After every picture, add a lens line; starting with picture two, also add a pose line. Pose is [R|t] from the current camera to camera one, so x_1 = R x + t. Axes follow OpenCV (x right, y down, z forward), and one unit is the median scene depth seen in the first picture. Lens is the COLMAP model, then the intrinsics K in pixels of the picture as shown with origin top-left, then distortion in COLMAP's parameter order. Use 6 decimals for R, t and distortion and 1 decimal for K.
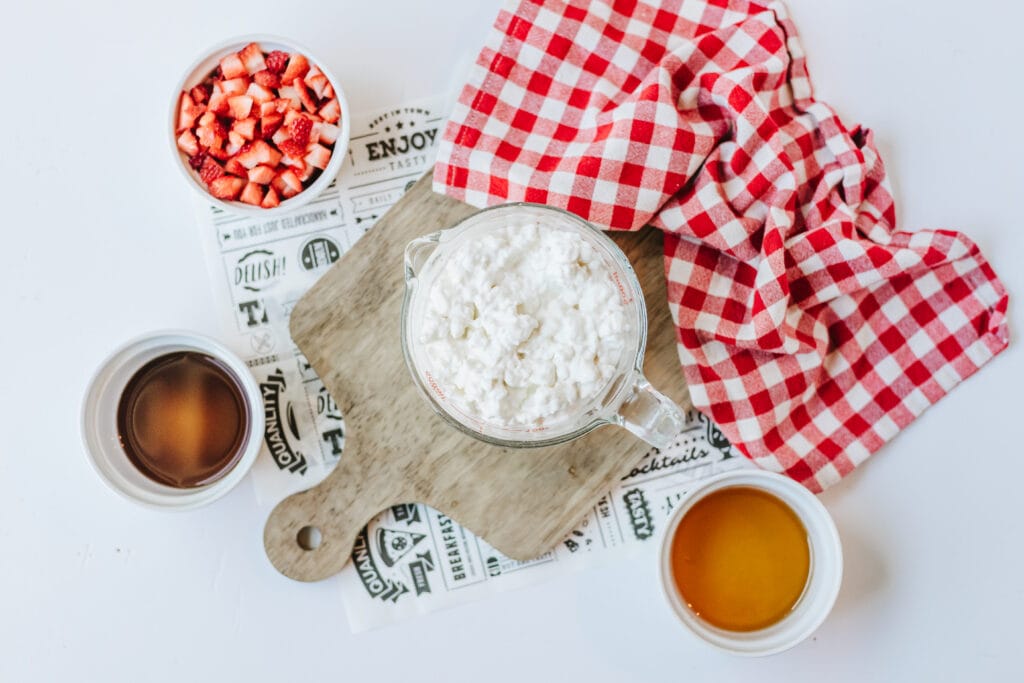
lens RADIAL K [[1962.3, 0, 509.4], [0, 1962.3, 348.8], [0, 0, 1]] dist [0.083749, 0.000000]
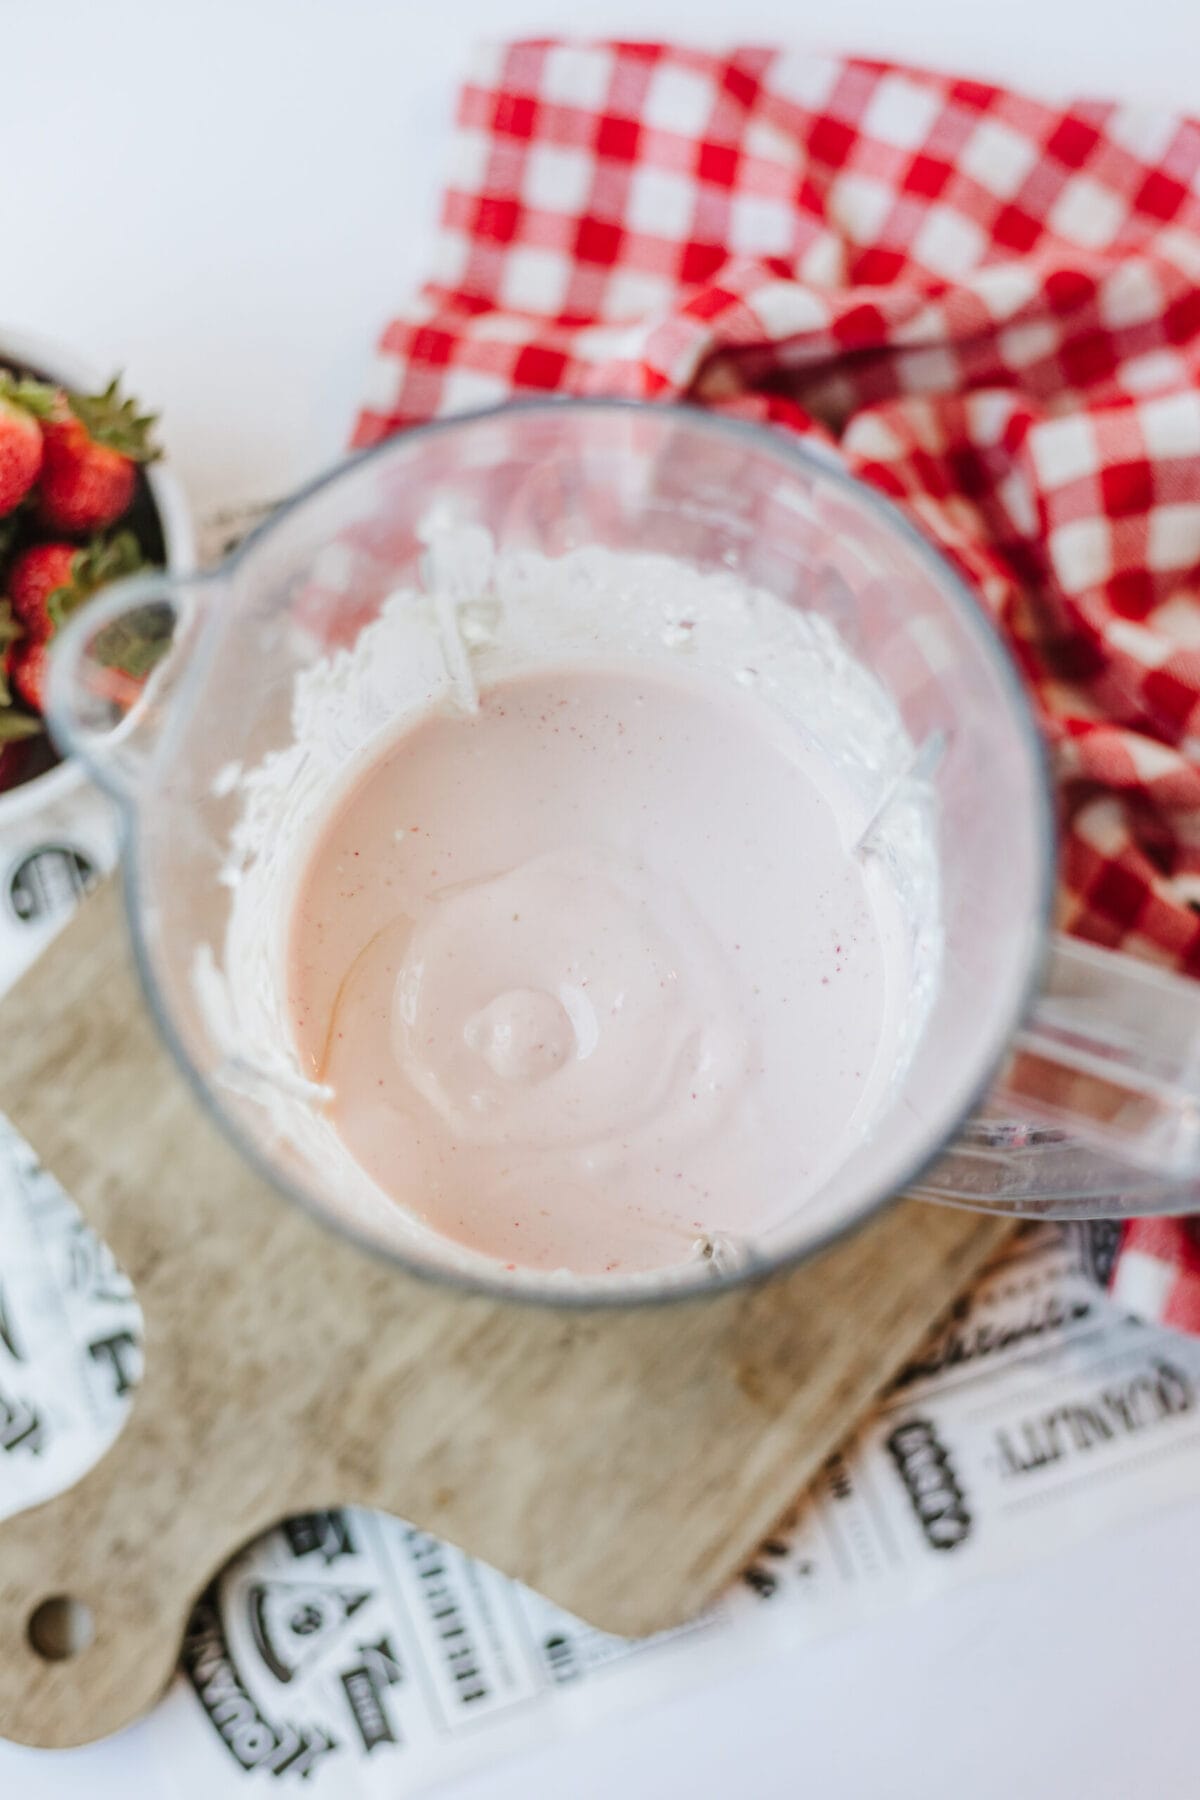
lens RADIAL K [[2938.2, 0, 570.5], [0, 2938.2, 871.5], [0, 0, 1]] dist [0.032924, 0.000000]
pose [[0.996191, -0.082242, 0.028992, -0.010109], [0.085447, 0.986982, -0.136253, 0.038841], [-0.017409, 0.138211, 0.990250, 0.420301]]
